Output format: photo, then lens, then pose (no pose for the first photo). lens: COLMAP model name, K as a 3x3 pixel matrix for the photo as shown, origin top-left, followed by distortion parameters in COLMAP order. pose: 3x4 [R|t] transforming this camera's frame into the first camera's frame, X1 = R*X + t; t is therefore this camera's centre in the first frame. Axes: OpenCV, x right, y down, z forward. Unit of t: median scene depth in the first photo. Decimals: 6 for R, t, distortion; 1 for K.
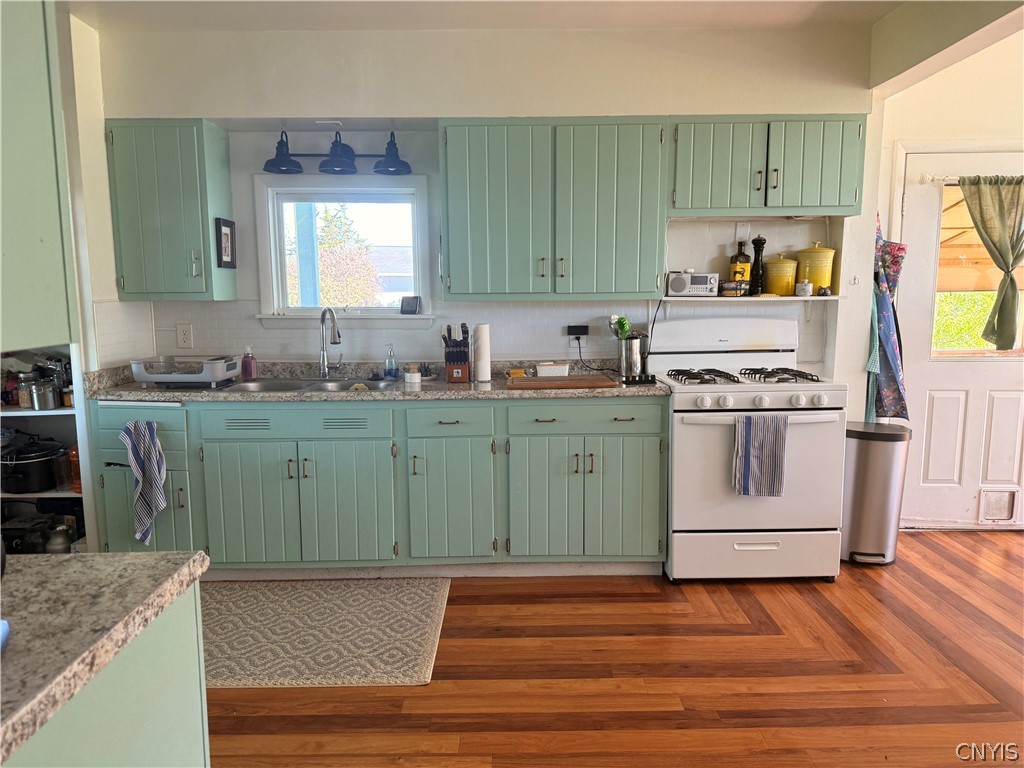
lens RADIAL K [[708.1, 0, 511.6], [0, 708.1, 385.2], [0, 0, 1]] dist [-0.000821, 0.000183]
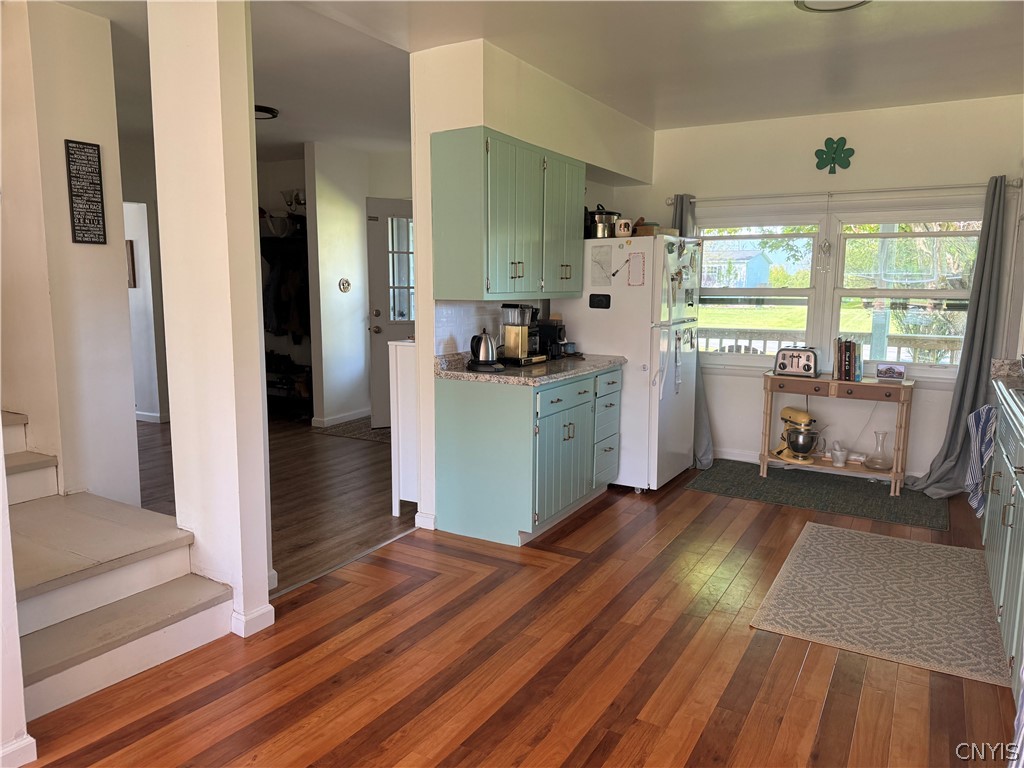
lens RADIAL K [[708.1, 0, 510.2], [0, 708.1, 386.2], [0, 0, 1]] dist [-0.000821, 0.000183]
pose [[-0.511599, 0.118967, -0.850949, 0.935780], [-0.118489, 0.971138, 0.207006, -0.140951], [0.851015, 0.206732, -0.482737, 1.036372]]
